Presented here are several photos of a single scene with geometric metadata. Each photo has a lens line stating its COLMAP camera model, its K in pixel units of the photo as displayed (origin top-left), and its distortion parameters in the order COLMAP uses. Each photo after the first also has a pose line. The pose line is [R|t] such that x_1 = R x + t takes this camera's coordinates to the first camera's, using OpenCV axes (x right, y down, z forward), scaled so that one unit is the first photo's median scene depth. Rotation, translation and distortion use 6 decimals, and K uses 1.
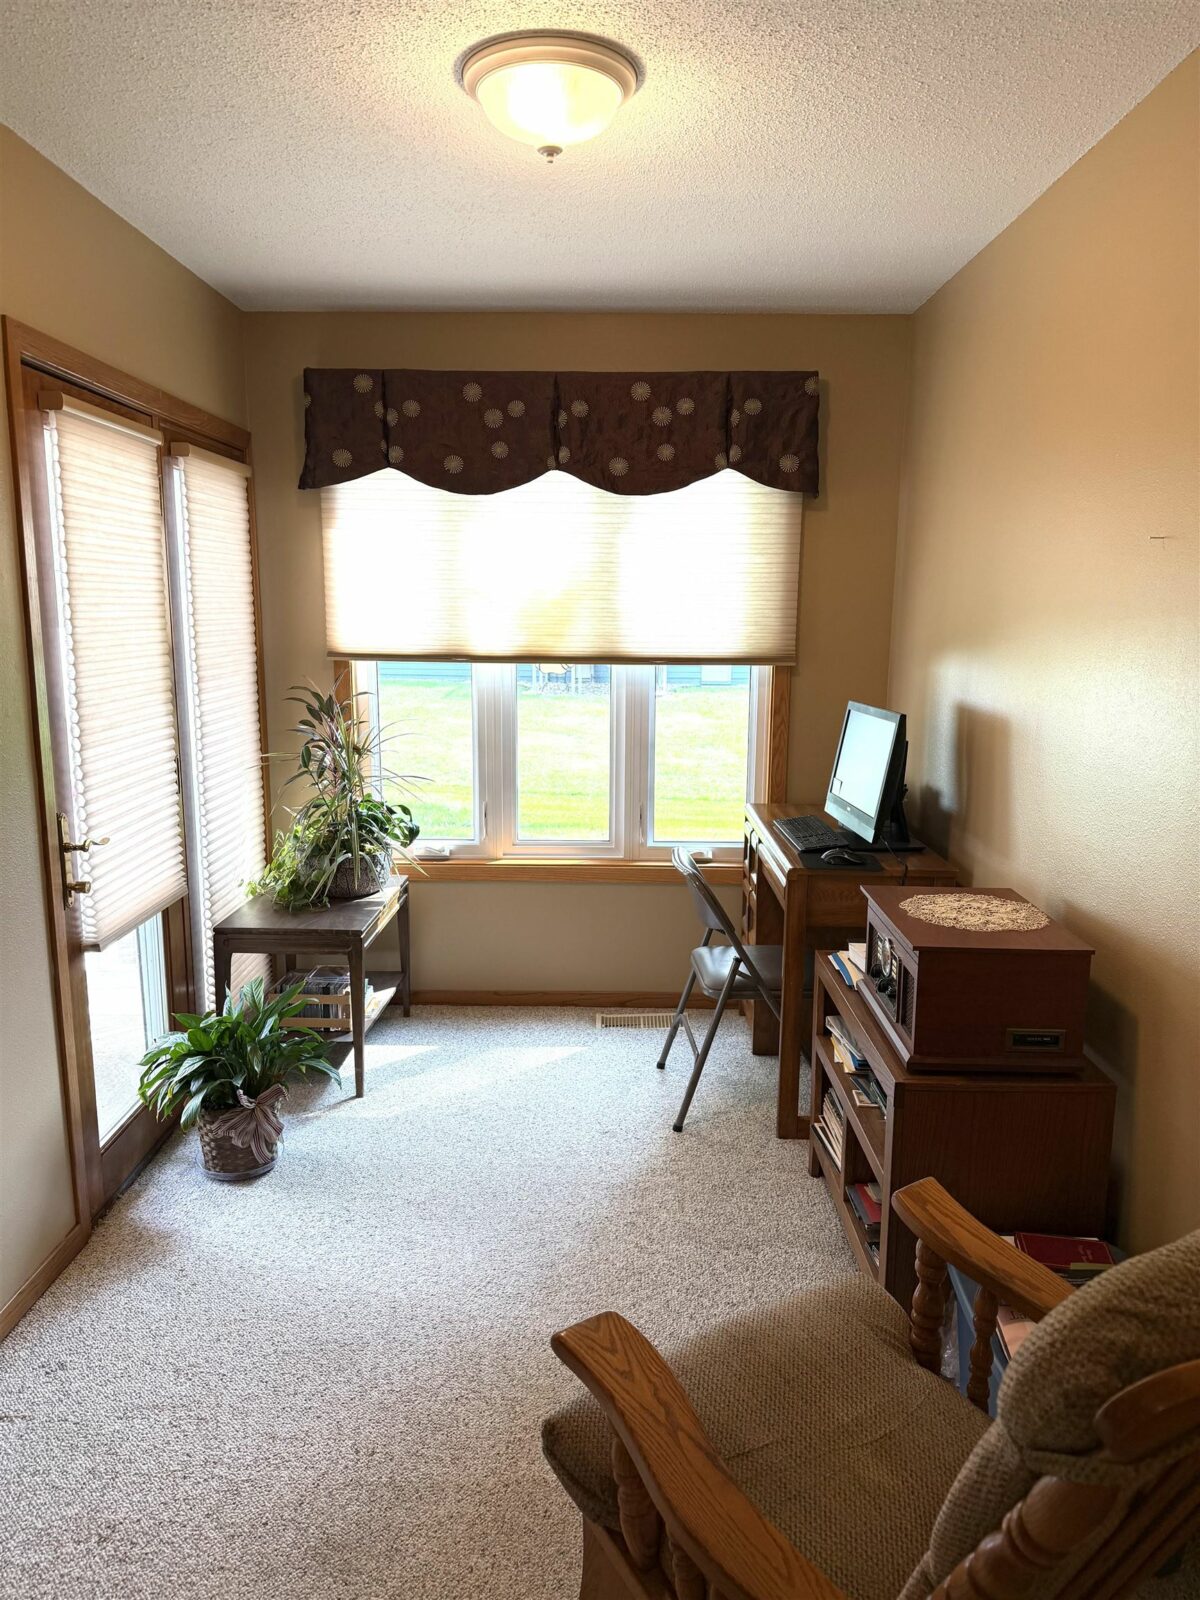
lens RADIAL K [[1128.1, 0, 600.0], [0, 1128.1, 800.0], [0, 0, 1]] dist [0.085152, -0.005292]
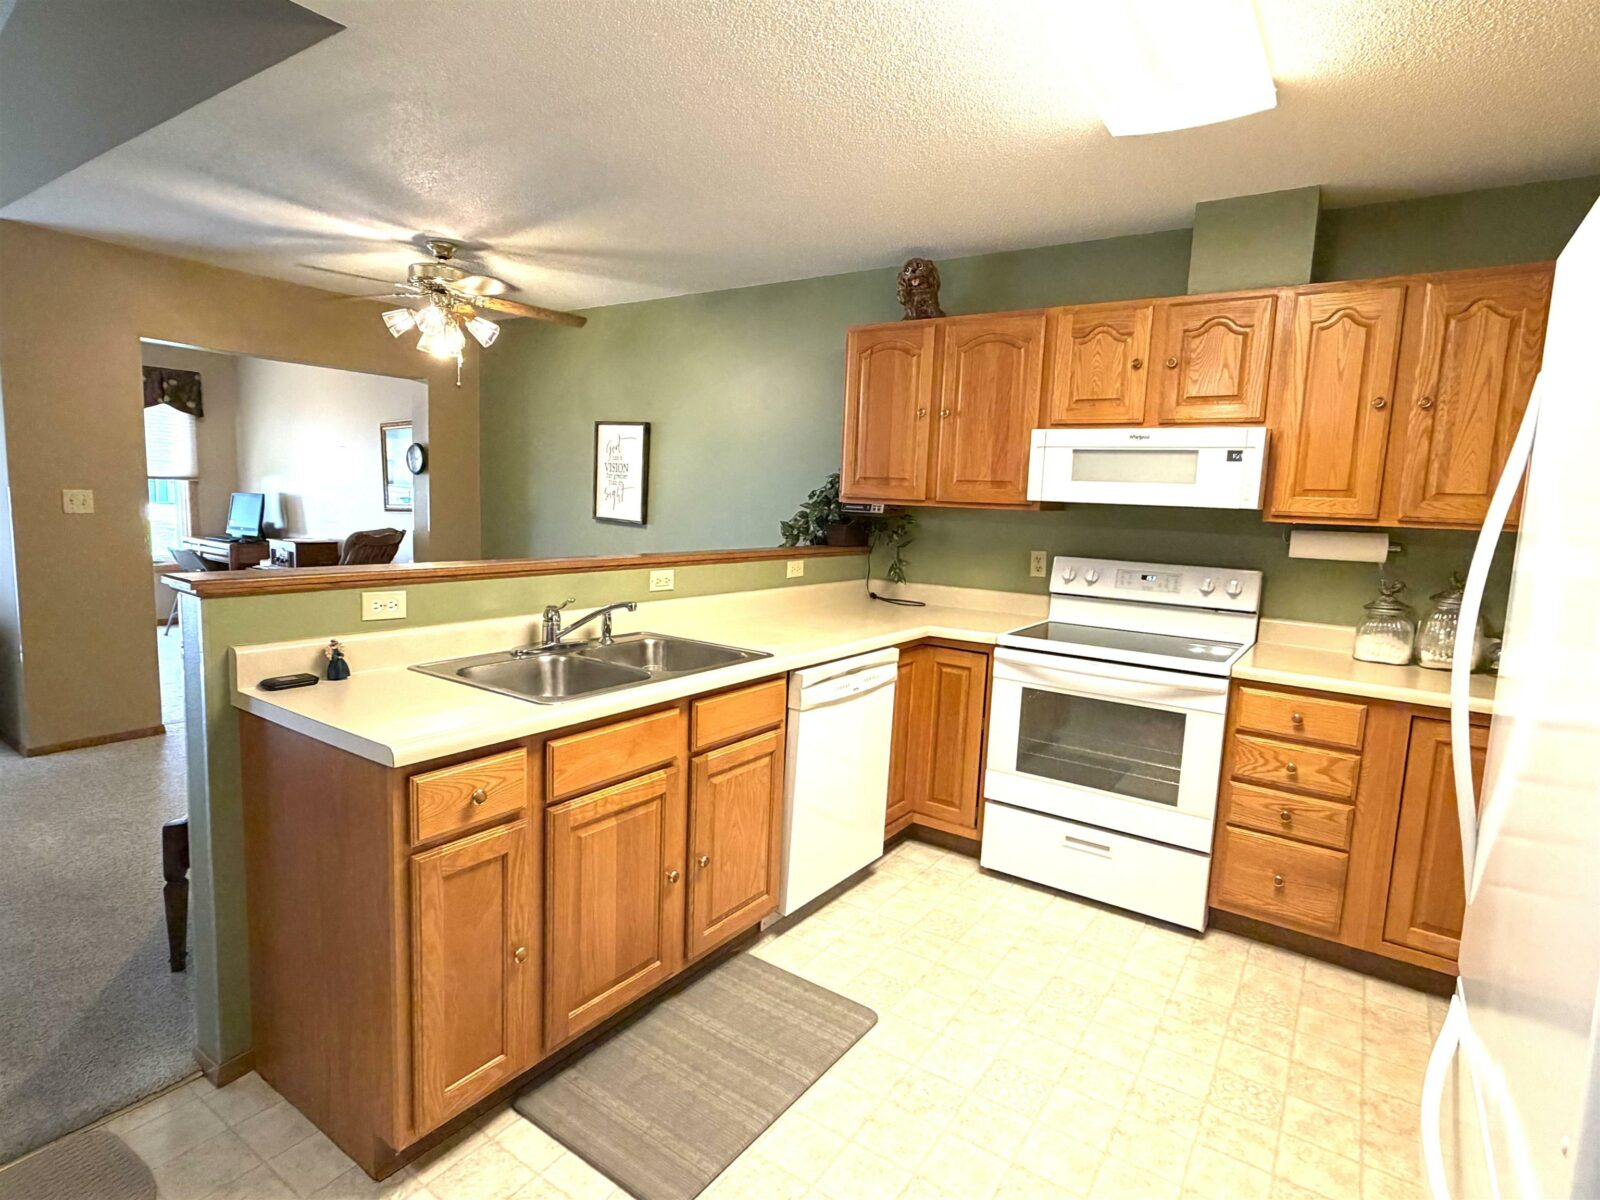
lens RADIAL K [[873.1, 0, 800.0], [0, 873.1, 600.0], [0, 0, 1]] dist [-0.002340, 0.036518]
pose [[0.580575, -0.084684, 0.809791, -0.781569], [0.105803, 0.993990, 0.028092, 0.275454], [-0.807303, 0.069369, 0.586046, -1.451082]]
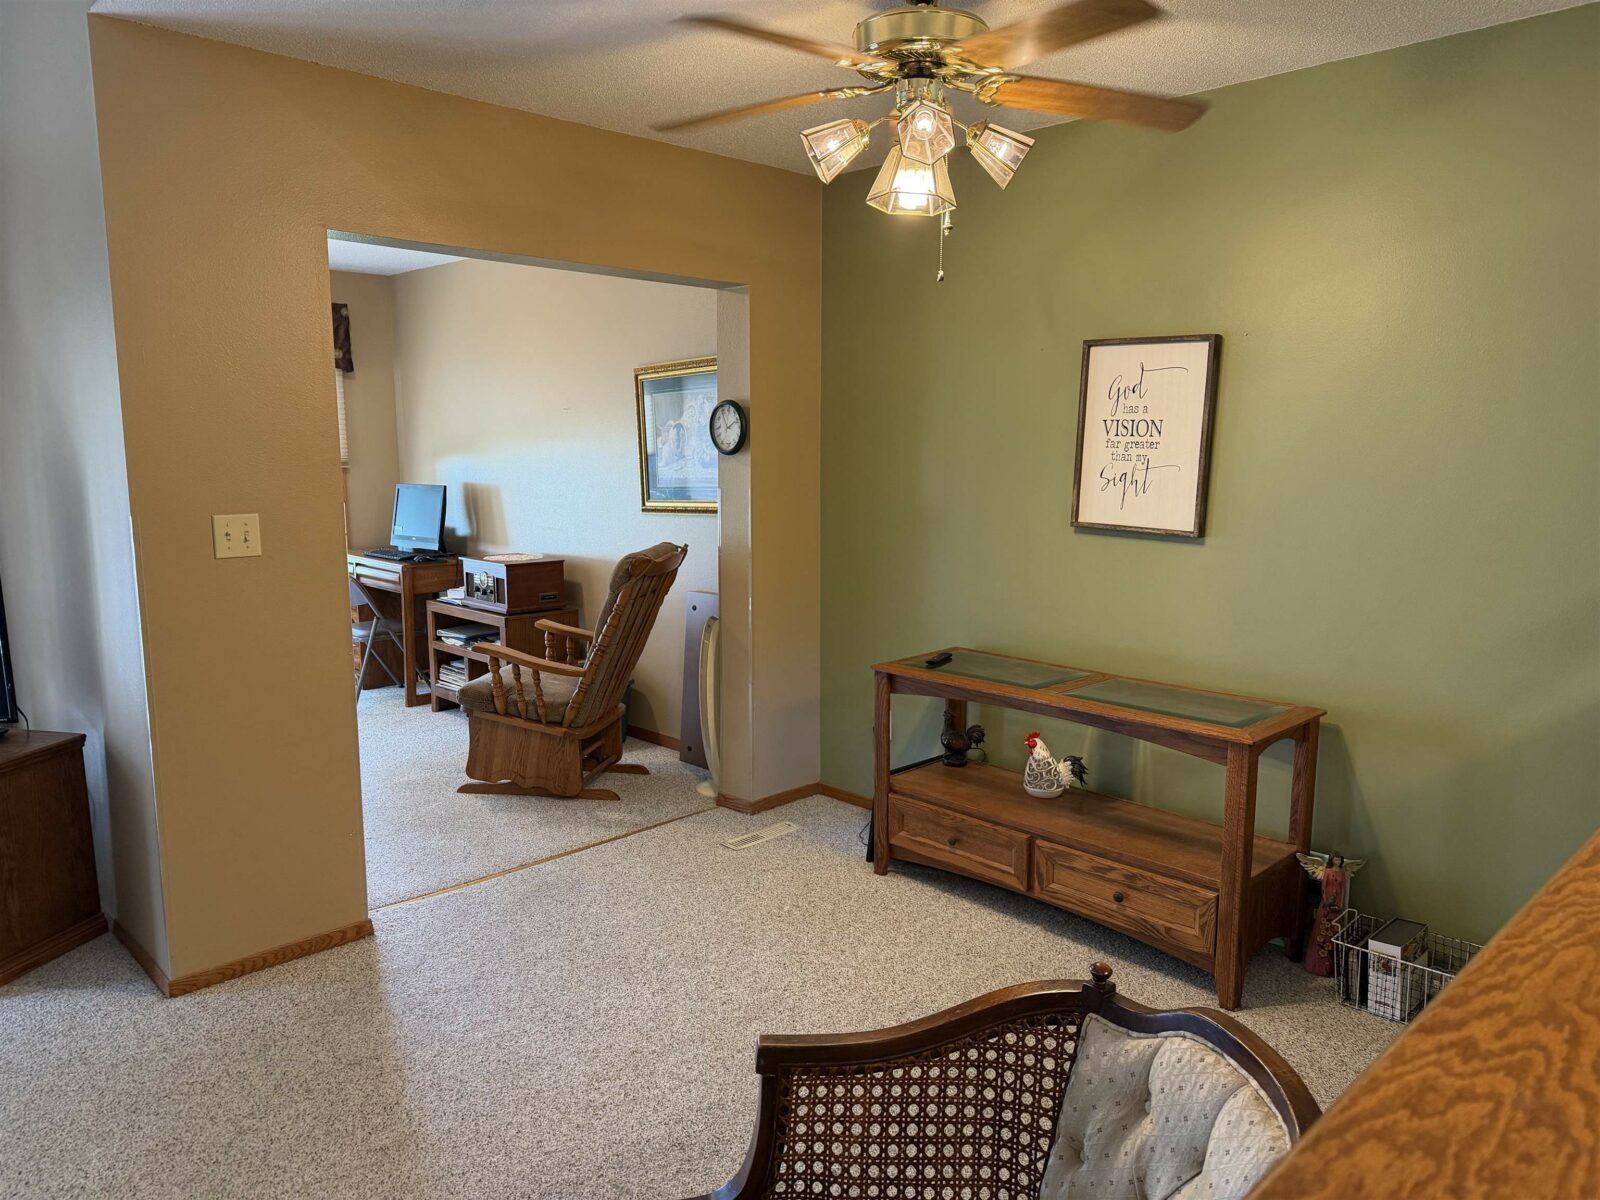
lens RADIAL K [[1128.1, 0, 800.0], [0, 1128.1, 600.0], [0, 0, 1]] dist [0.085152, -0.005292]
pose [[0.715243, -0.110169, 0.690137, -0.659517], [0.128460, 0.991396, 0.025127, 0.144866], [-0.686968, 0.070683, 0.723242, -0.845210]]
